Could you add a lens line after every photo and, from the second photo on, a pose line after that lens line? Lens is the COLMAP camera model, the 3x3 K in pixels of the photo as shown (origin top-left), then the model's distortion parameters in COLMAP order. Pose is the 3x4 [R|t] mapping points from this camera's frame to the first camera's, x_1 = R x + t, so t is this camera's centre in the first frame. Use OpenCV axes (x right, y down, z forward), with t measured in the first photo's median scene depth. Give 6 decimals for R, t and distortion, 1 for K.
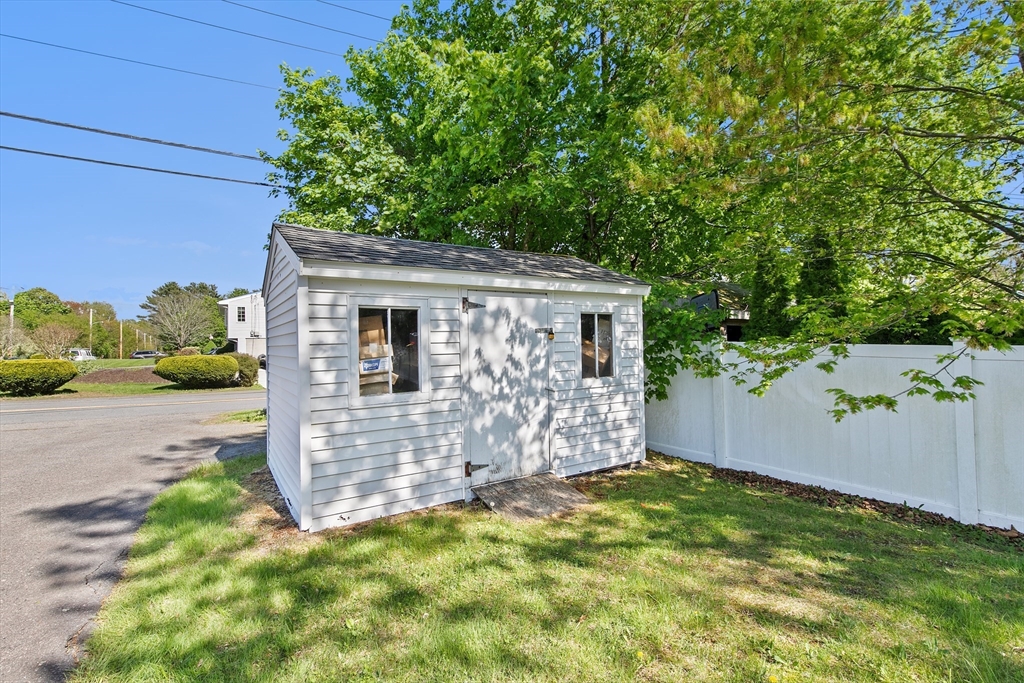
lens RADIAL K [[458.7, 0, 512.0], [0, 458.7, 341.5], [0, 0, 1]] dist [-0.004026, -0.000603]
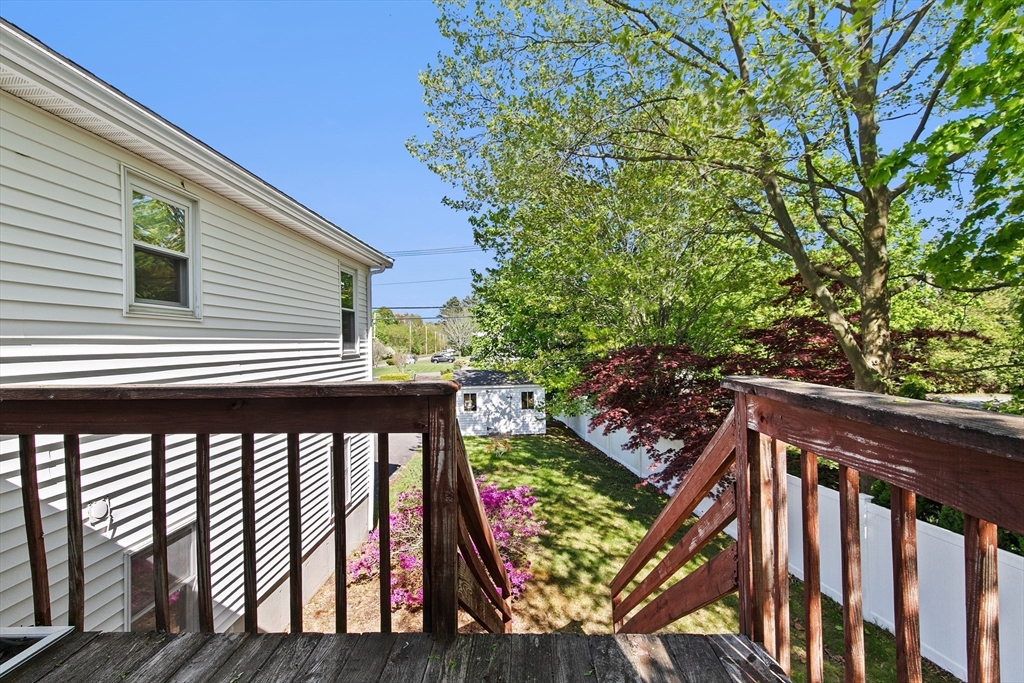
lens RADIAL K [[458.7, 0, 512.0], [0, 458.7, 341.5], [0, 0, 1]] dist [-0.004026, -0.000603]
pose [[0.867086, 0.015954, -0.497903, 2.321214], [-0.006305, 0.999758, 0.021054, -0.668353], [0.498119, -0.015117, 0.866977, -2.756178]]
